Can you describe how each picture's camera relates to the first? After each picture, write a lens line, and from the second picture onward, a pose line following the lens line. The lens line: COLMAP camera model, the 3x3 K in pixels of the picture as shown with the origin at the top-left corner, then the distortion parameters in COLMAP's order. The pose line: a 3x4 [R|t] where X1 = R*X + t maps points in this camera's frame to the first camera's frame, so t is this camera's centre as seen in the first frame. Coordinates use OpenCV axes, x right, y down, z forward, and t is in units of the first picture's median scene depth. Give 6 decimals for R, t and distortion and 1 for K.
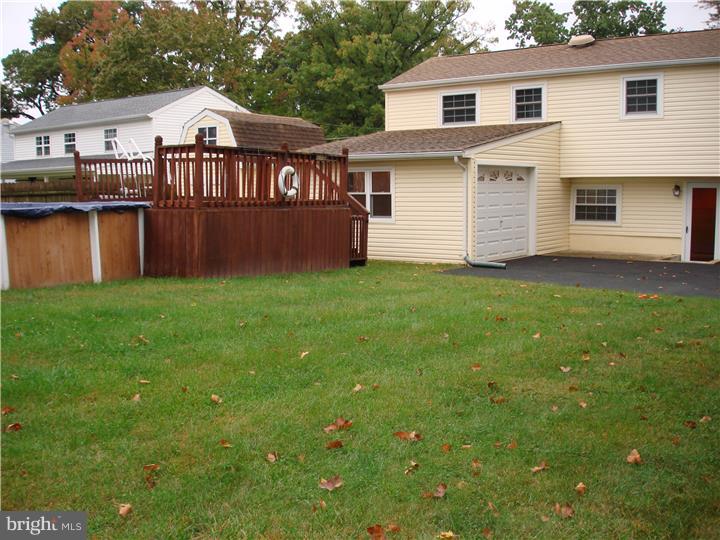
lens RADIAL K [[798.4, 0, 351.7], [0, 798.4, 271.4], [0, 0, 1]] dist [-0.079454, -0.104903]
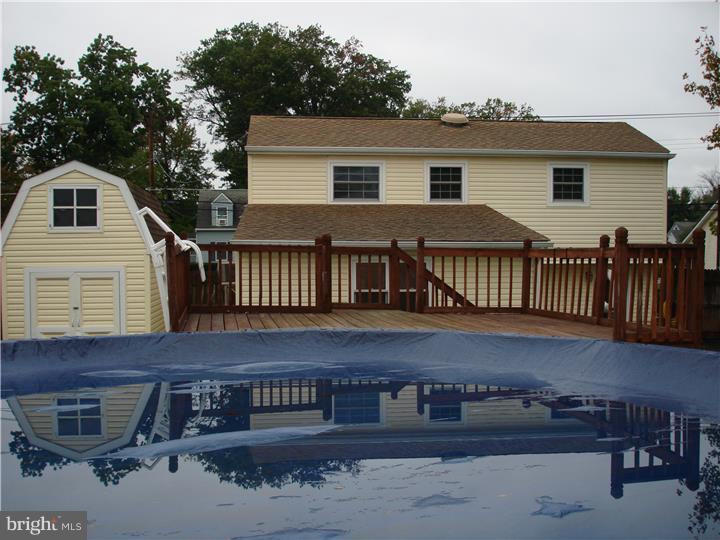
lens RADIAL K [[798.4, 0, 351.7], [0, 798.4, 271.4], [0, 0, 1]] dist [-0.079454, -0.104903]
pose [[0.722416, -0.016400, 0.691264, -0.525382], [0.070358, 0.996273, -0.049893, -0.078860], [-0.687870, 0.084680, 0.720878, 0.456721]]
